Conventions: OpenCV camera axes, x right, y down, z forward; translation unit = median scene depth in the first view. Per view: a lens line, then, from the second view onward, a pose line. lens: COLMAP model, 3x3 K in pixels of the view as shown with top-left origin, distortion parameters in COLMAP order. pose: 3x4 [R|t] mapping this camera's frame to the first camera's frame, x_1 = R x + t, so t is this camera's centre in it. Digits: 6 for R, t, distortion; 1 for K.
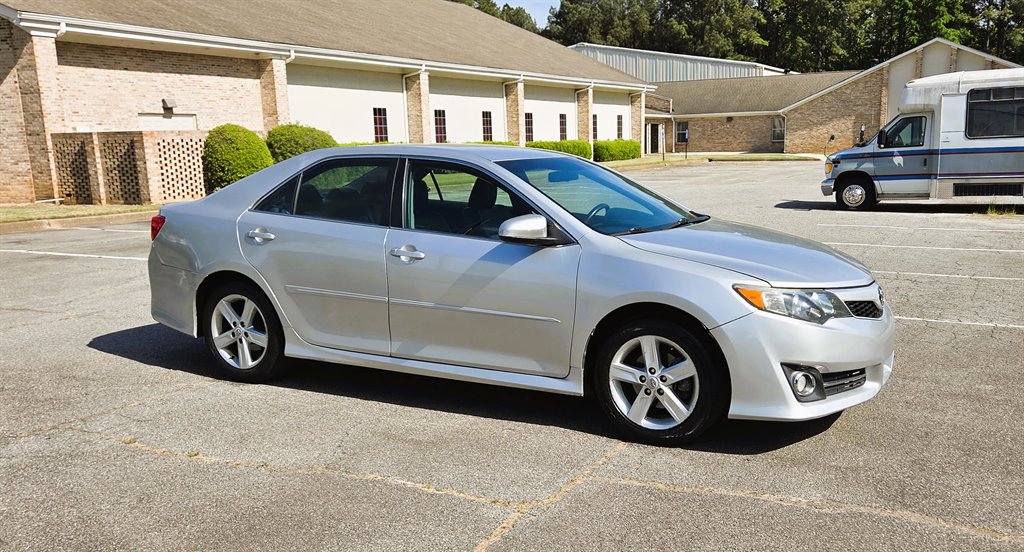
lens RADIAL K [[862.2, 0, 576.2], [0, 862.2, 307.7], [0, 0, 1]] dist [0.082727, -0.092421]
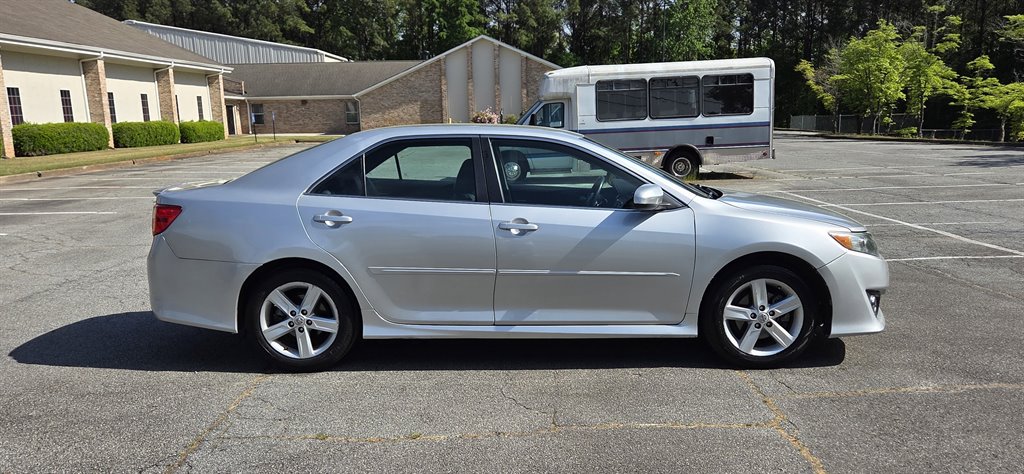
lens RADIAL K [[812.8, 0, 512.8], [0, 812.8, 282.6], [0, 0, 1]] dist [0.042803, -0.011184]
pose [[0.901493, -0.086692, 0.424023, -0.155336], [0.085361, 0.996103, 0.022175, -0.003964], [-0.424293, 0.016204, 0.905380, 0.023166]]
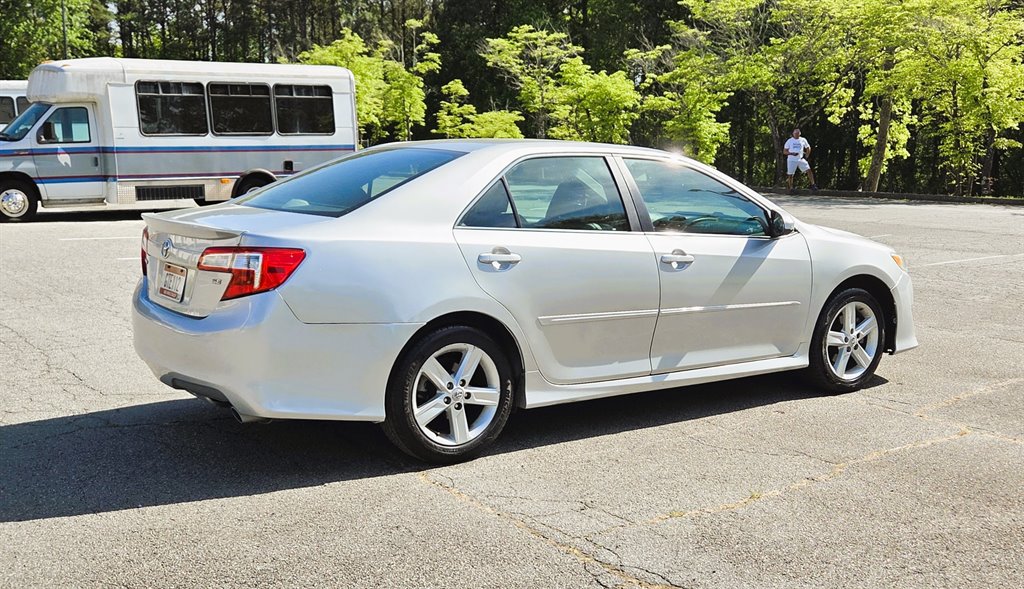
lens RADIAL K [[1041.8, 0, 512.0], [0, 1041.8, 354.0], [0, 0, 1]] dist [0.059835, -0.023112]
pose [[0.487101, -0.155153, 0.859453, -0.311882], [0.142238, 0.985047, 0.097212, -0.023690], [-0.861685, 0.074895, 0.501886, 0.145961]]
